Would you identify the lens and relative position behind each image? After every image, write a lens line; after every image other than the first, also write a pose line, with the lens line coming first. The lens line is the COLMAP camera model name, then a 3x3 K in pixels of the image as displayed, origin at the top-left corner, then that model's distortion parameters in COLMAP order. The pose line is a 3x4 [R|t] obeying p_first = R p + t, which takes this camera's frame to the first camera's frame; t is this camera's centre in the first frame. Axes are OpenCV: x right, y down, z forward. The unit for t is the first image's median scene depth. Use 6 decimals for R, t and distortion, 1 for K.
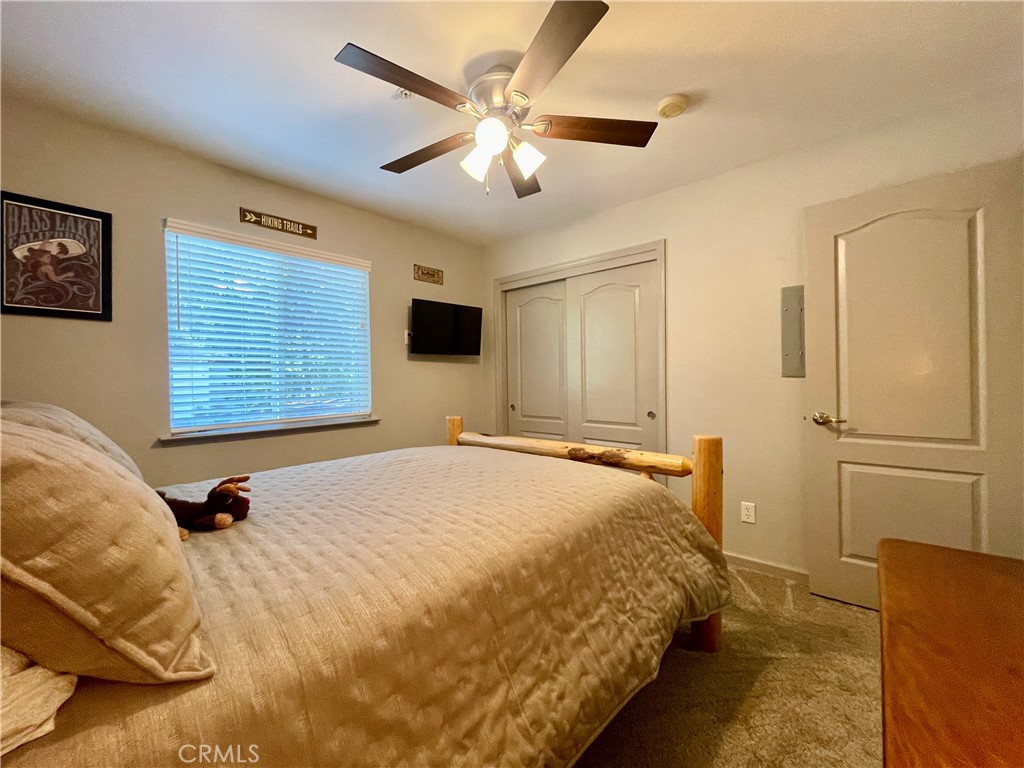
lens RADIAL K [[410.1, 0, 508.5], [0, 410.1, 379.7], [0, 0, 1]] dist [0.002001, -0.001011]
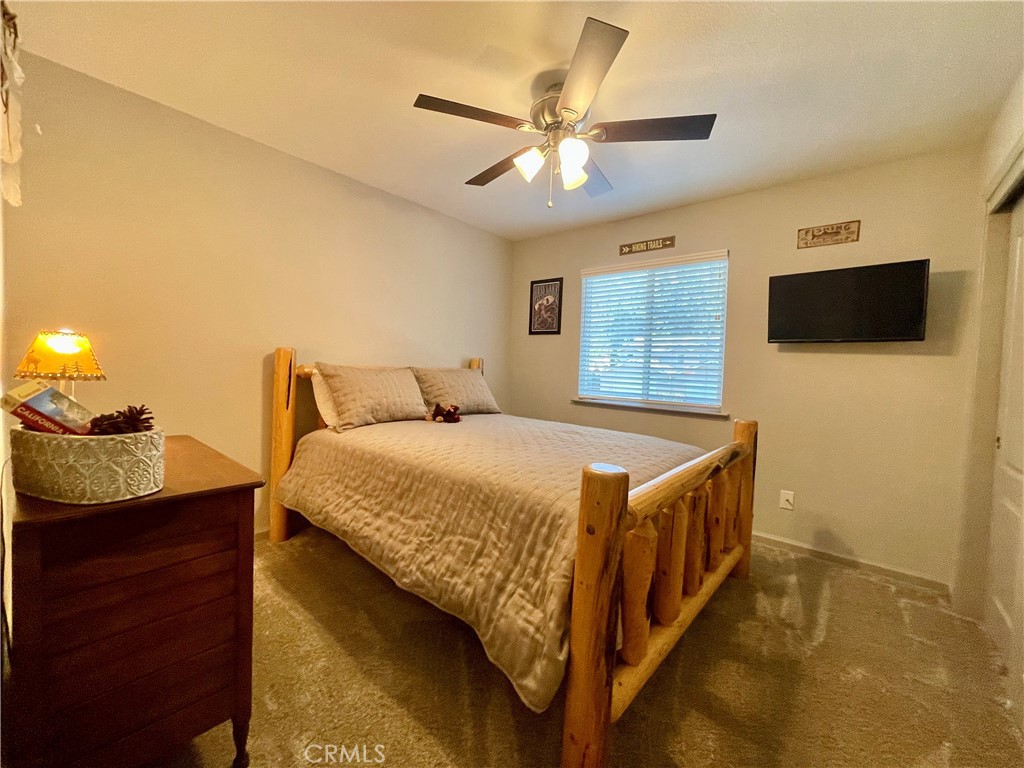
lens RADIAL K [[410.1, 0, 508.5], [0, 410.1, 379.7], [0, 0, 1]] dist [0.002001, -0.001011]
pose [[0.019336, 0.076364, -0.996893, 0.832551], [-0.020180, 0.996906, 0.075973, -0.063887], [0.999609, 0.018648, 0.020818, 0.638048]]
